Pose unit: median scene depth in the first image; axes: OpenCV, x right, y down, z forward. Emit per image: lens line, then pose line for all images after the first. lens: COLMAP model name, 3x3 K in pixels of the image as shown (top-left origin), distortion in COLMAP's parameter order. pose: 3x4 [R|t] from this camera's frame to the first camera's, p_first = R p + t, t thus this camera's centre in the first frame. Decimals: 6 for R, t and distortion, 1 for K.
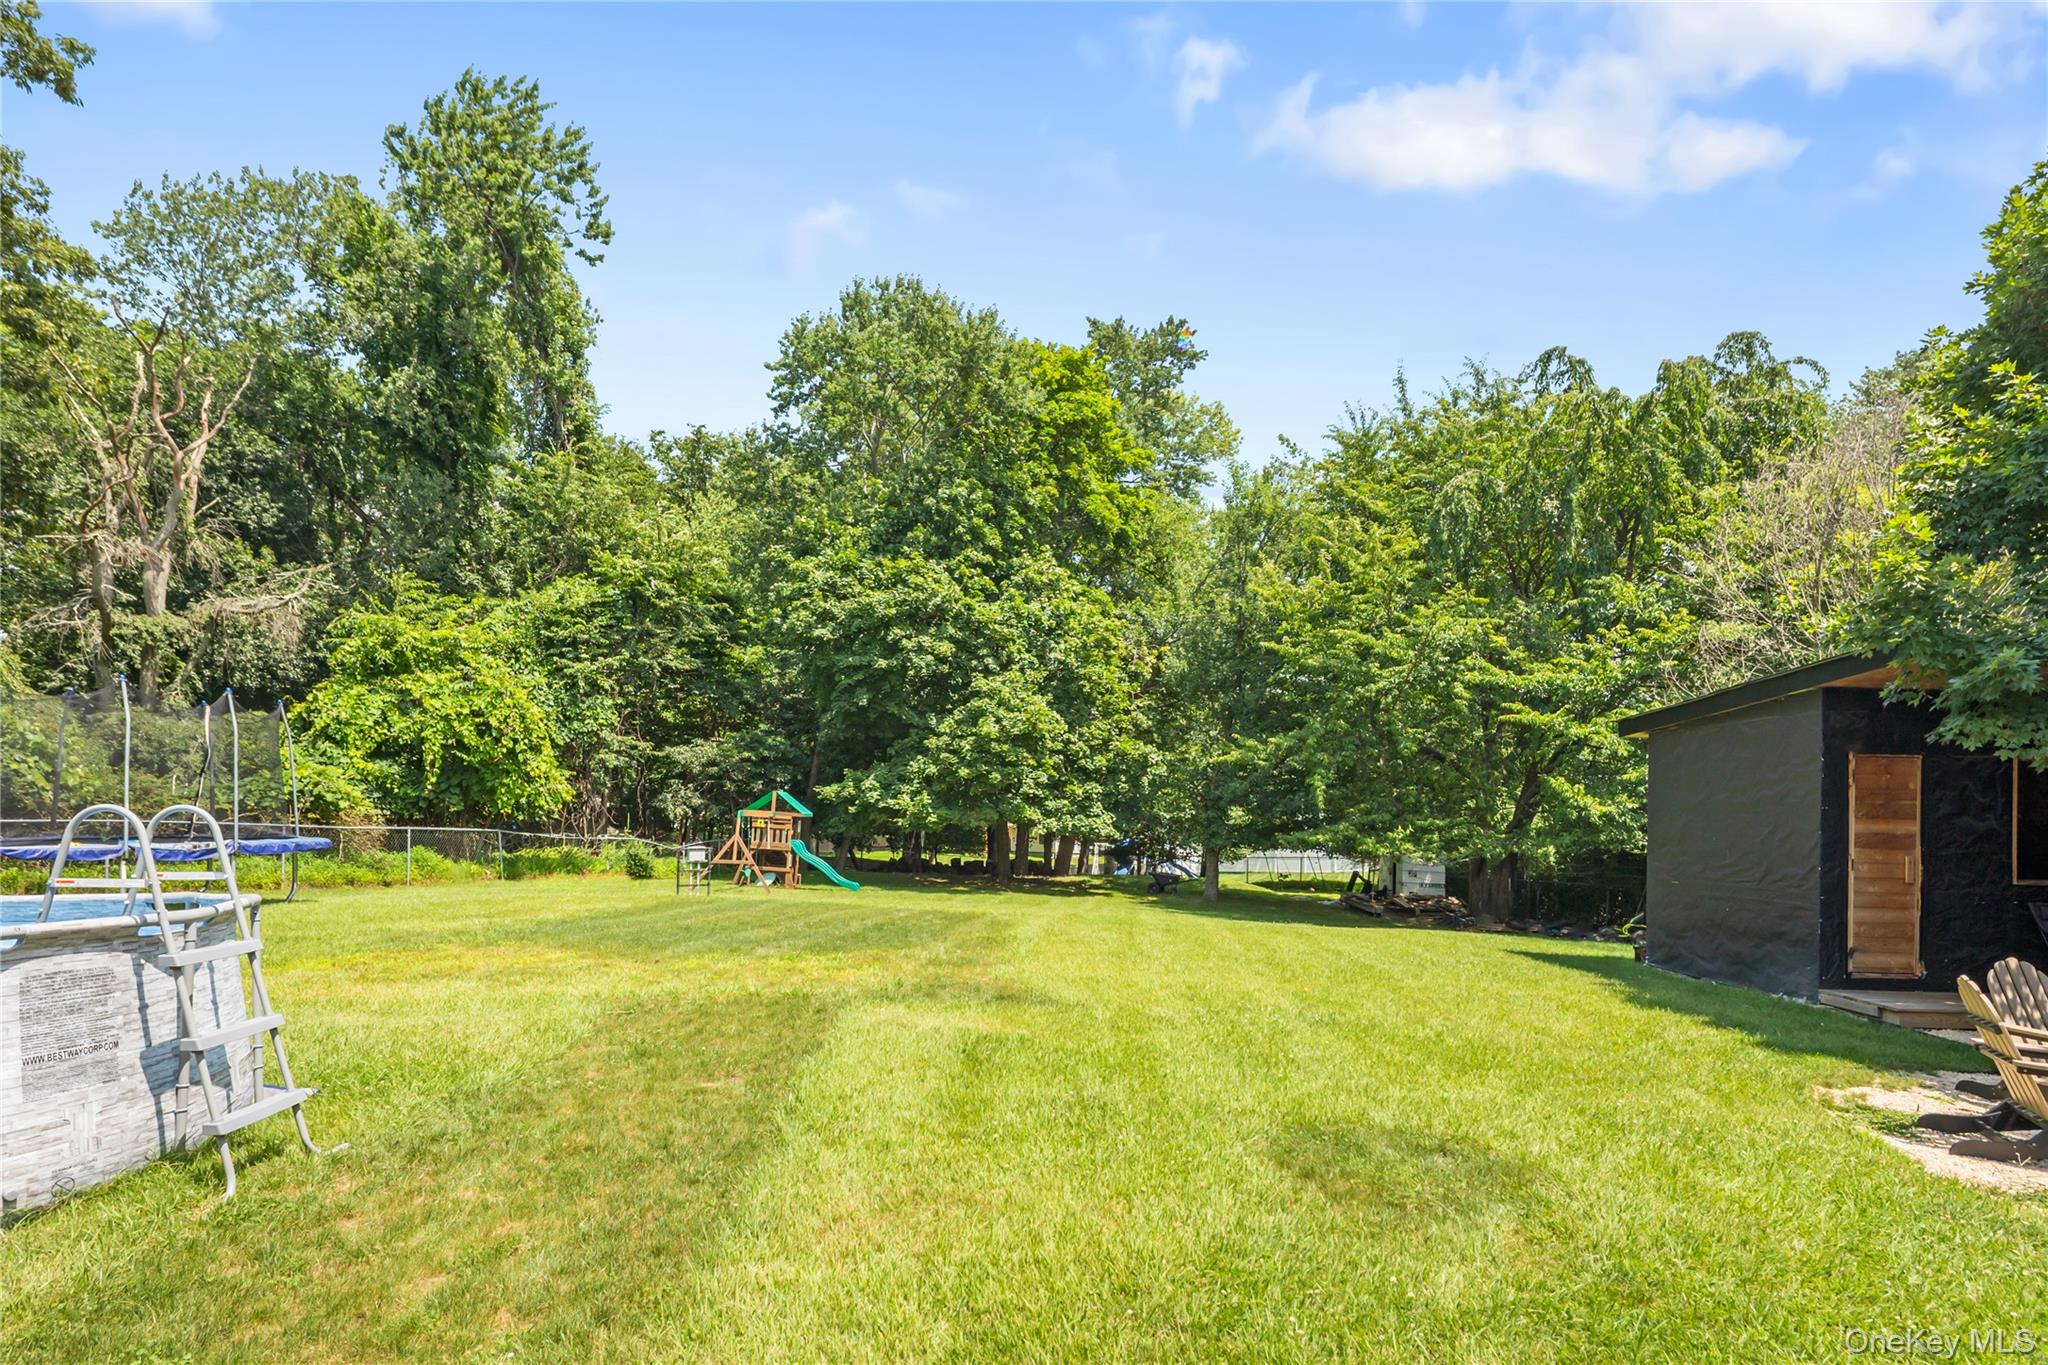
lens RADIAL K [[1034.2, 0, 983.0], [0, 1034.2, 724.9], [0, 0, 1]] dist [-0.015425, 0.003925]
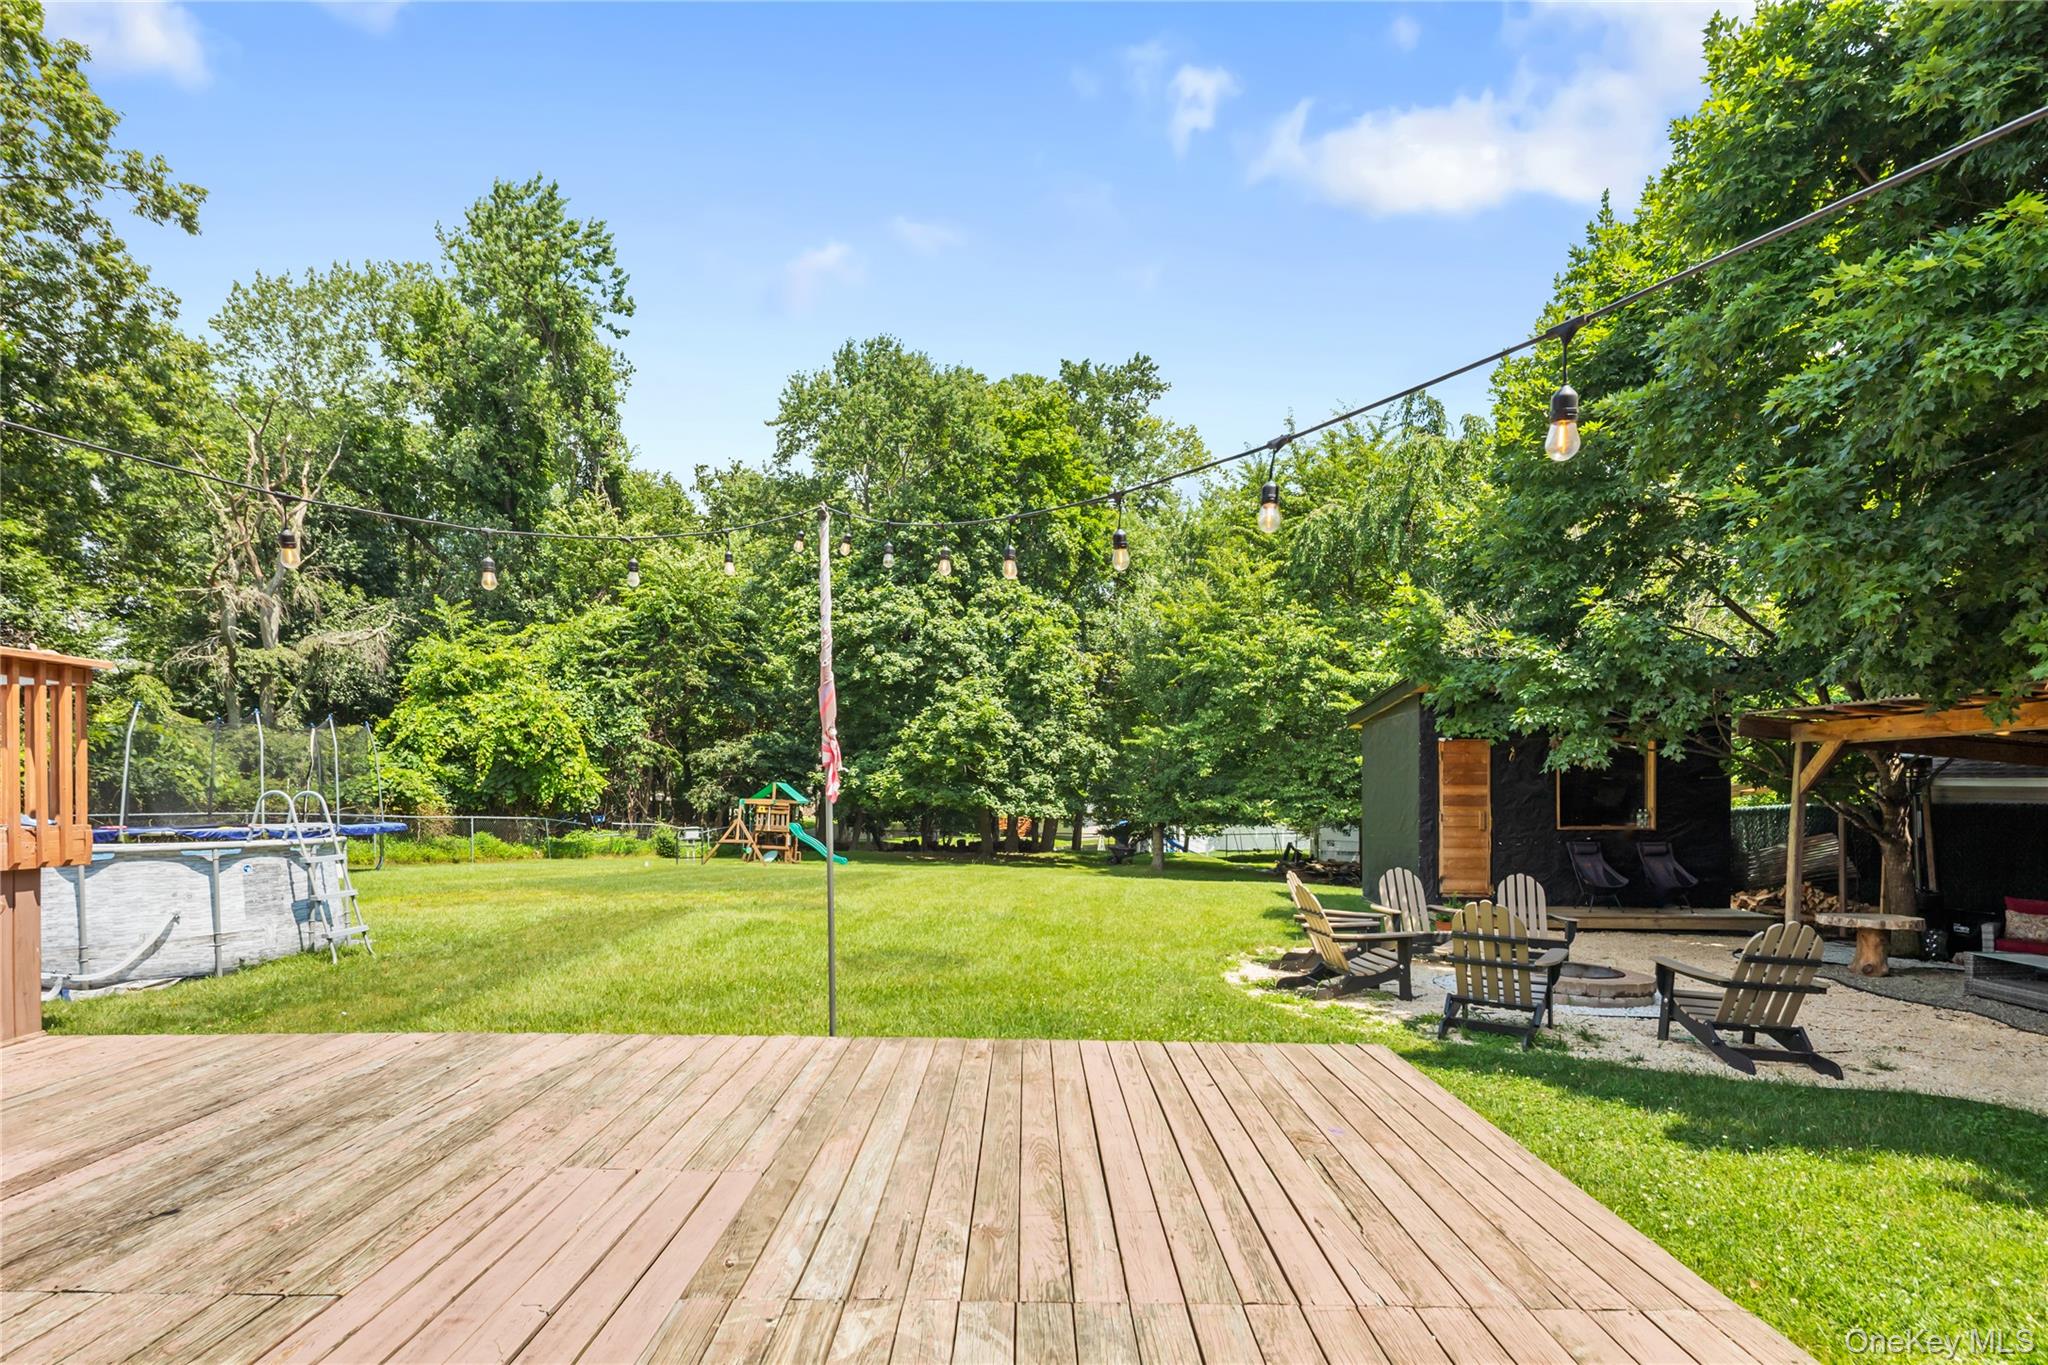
lens RADIAL K [[1034.2, 0, 1020.0], [0, 1034.2, 733.4], [0, 0, 1]] dist [-0.015425, 0.003925]
pose [[0.998802, -0.020905, -0.044246, 0.128110], [0.021648, 0.999631, 0.016387, -0.006280], [0.043887, -0.017325, 0.998886, -0.171621]]
